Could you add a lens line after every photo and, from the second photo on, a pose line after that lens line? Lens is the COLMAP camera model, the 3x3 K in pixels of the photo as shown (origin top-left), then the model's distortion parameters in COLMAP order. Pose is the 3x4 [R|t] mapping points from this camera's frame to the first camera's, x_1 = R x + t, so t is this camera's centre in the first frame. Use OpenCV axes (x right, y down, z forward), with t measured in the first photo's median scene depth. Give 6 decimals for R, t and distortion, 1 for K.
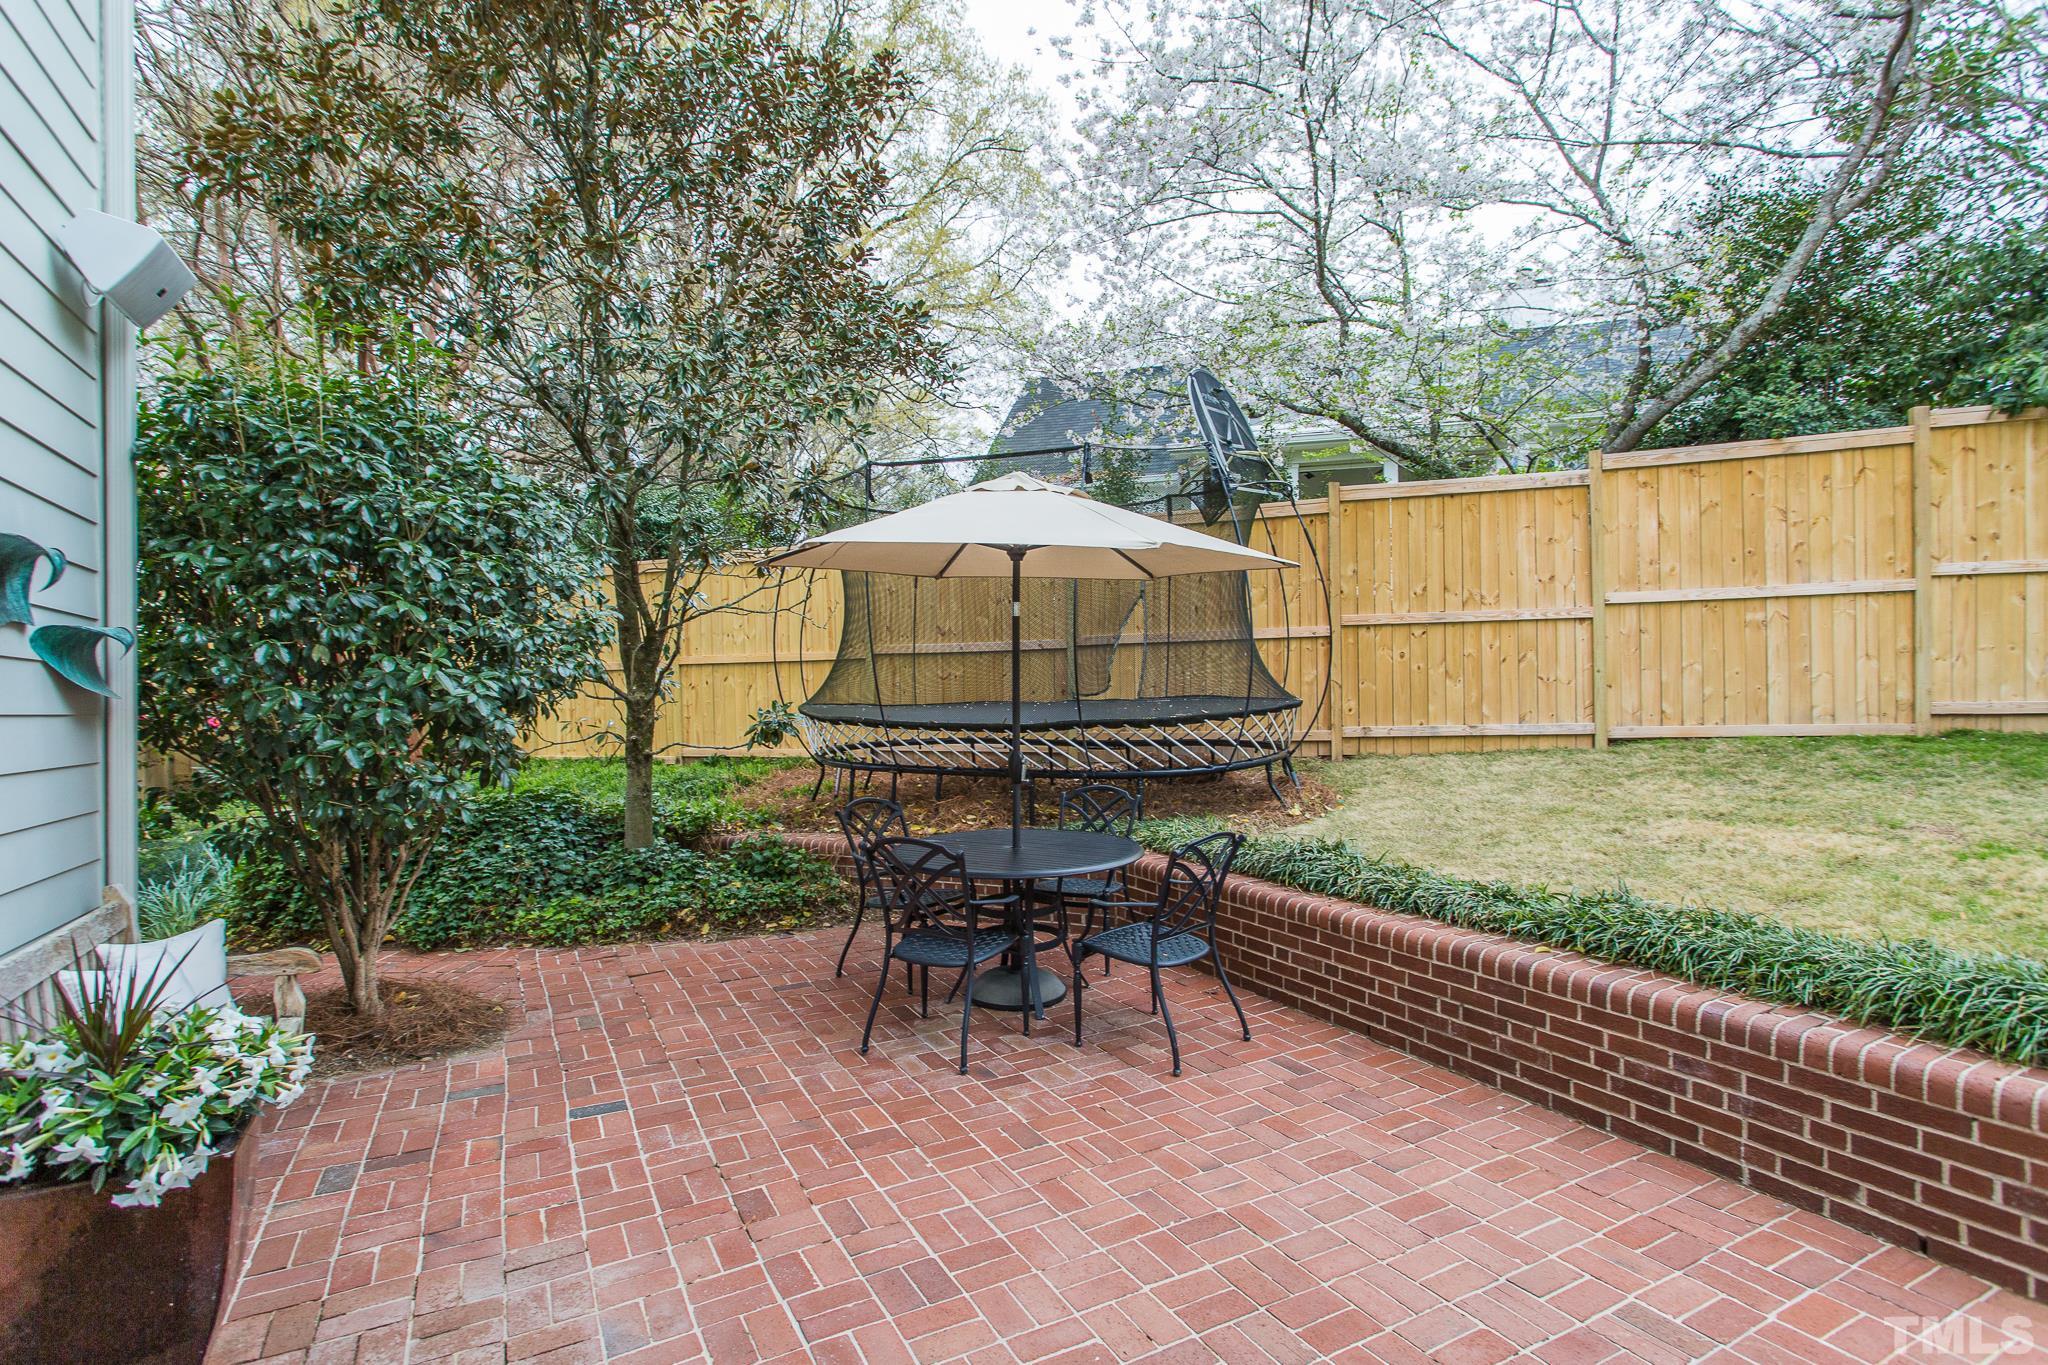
lens RADIAL K [[985.6, 0, 1024.0], [0, 985.6, 677.2], [0, 0, 1]] dist [0.003581, -0.000263]
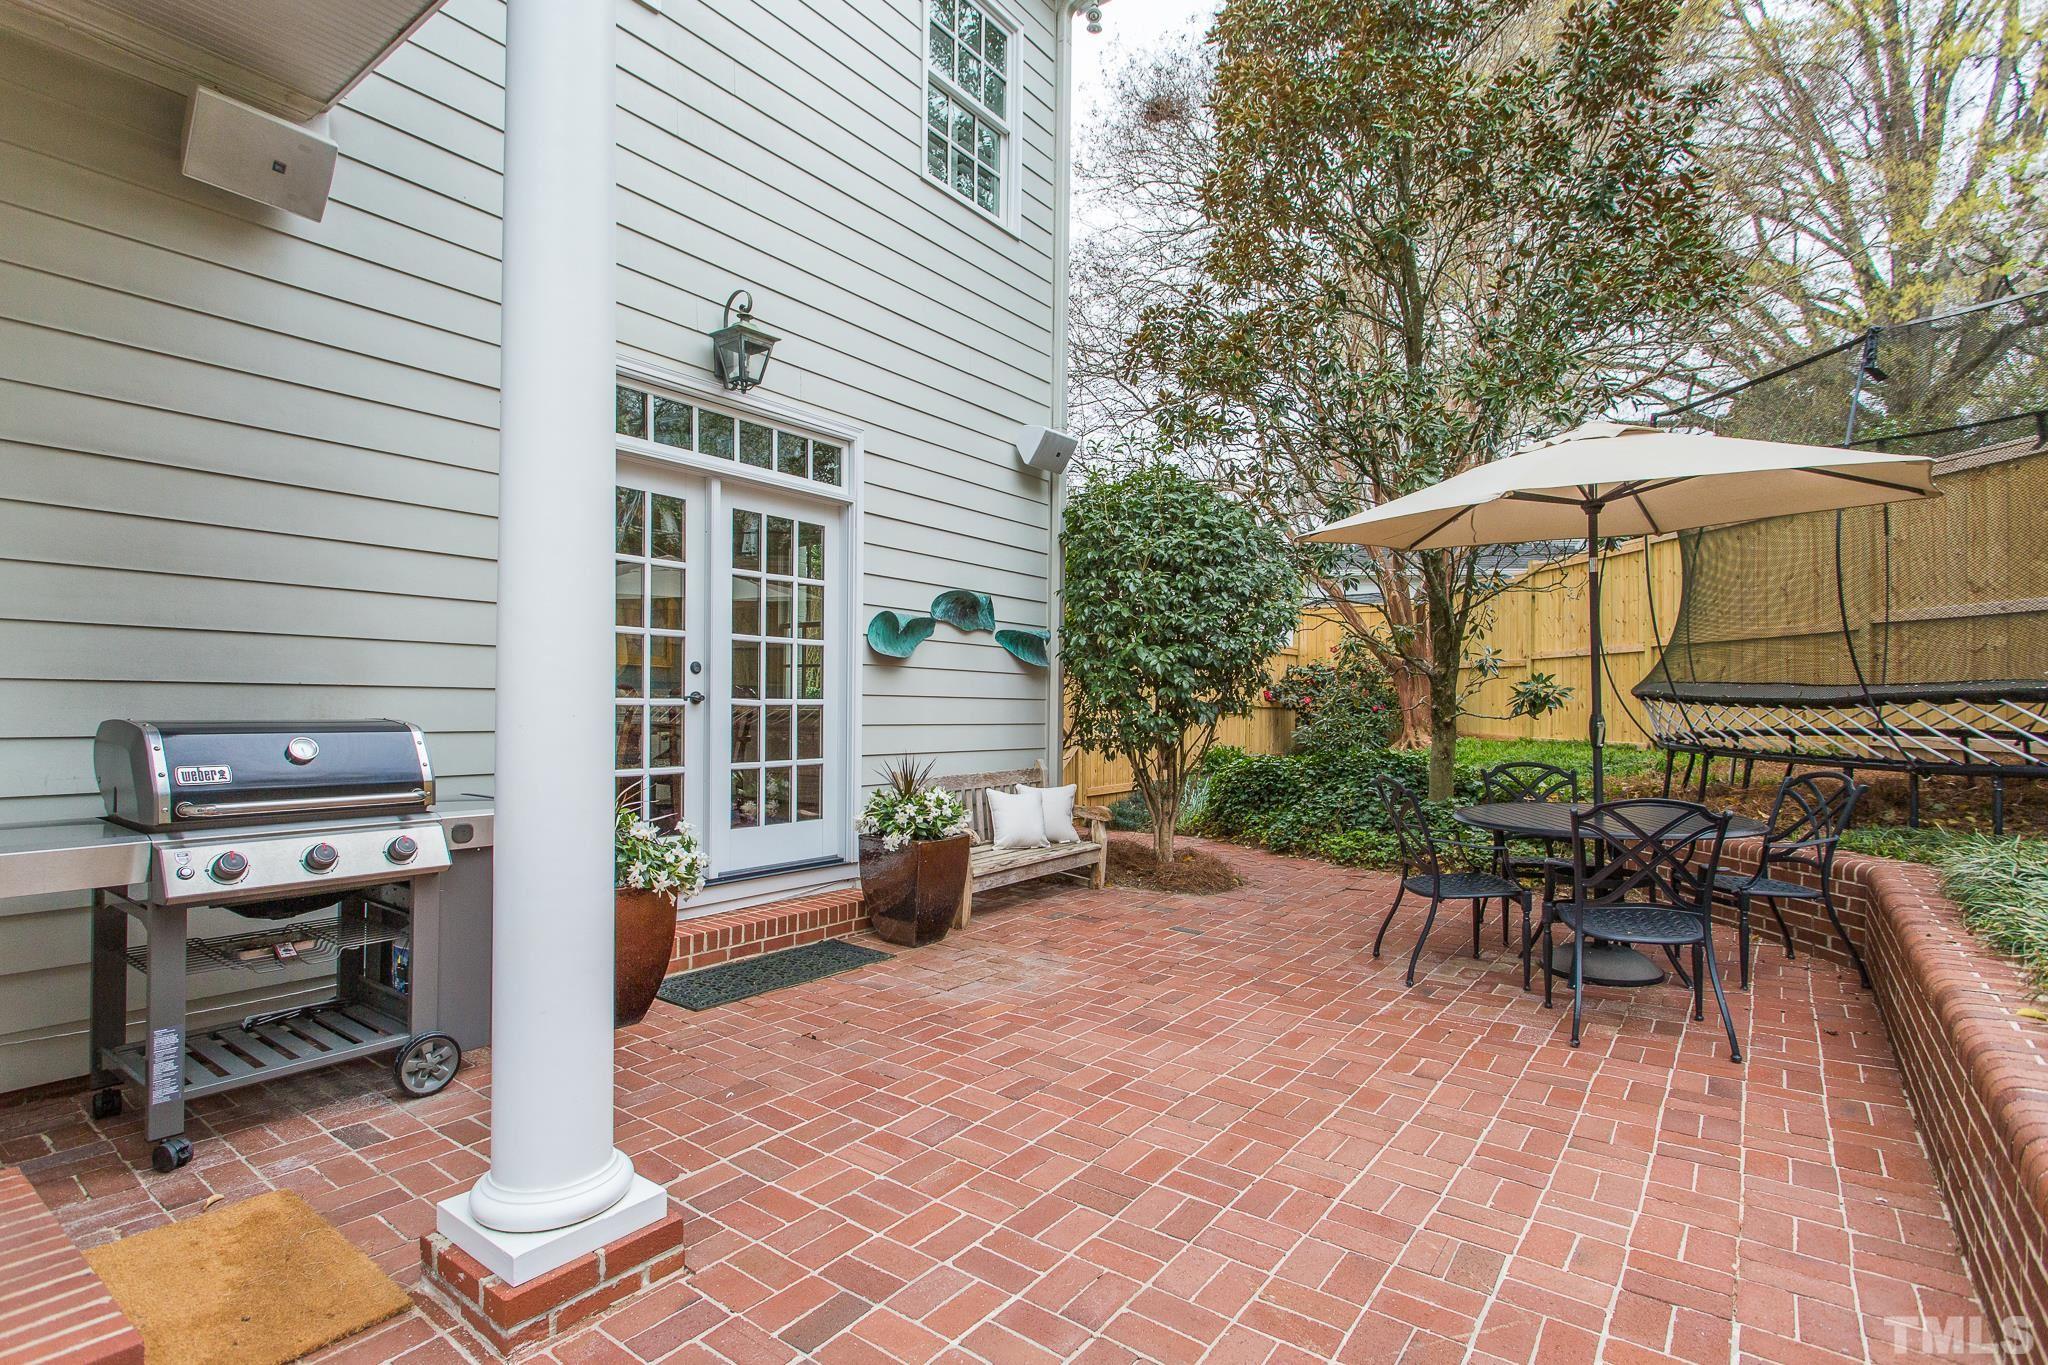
lens RADIAL K [[985.6, 0, 990.8], [0, 985.6, 699.1], [0, 0, 1]] dist [0.003581, -0.000263]
pose [[0.401060, 0.012182, -0.915971, 0.876090], [0.007347, 0.999837, 0.016515, 0.055425], [0.916022, -0.013353, 0.400905, 0.122249]]
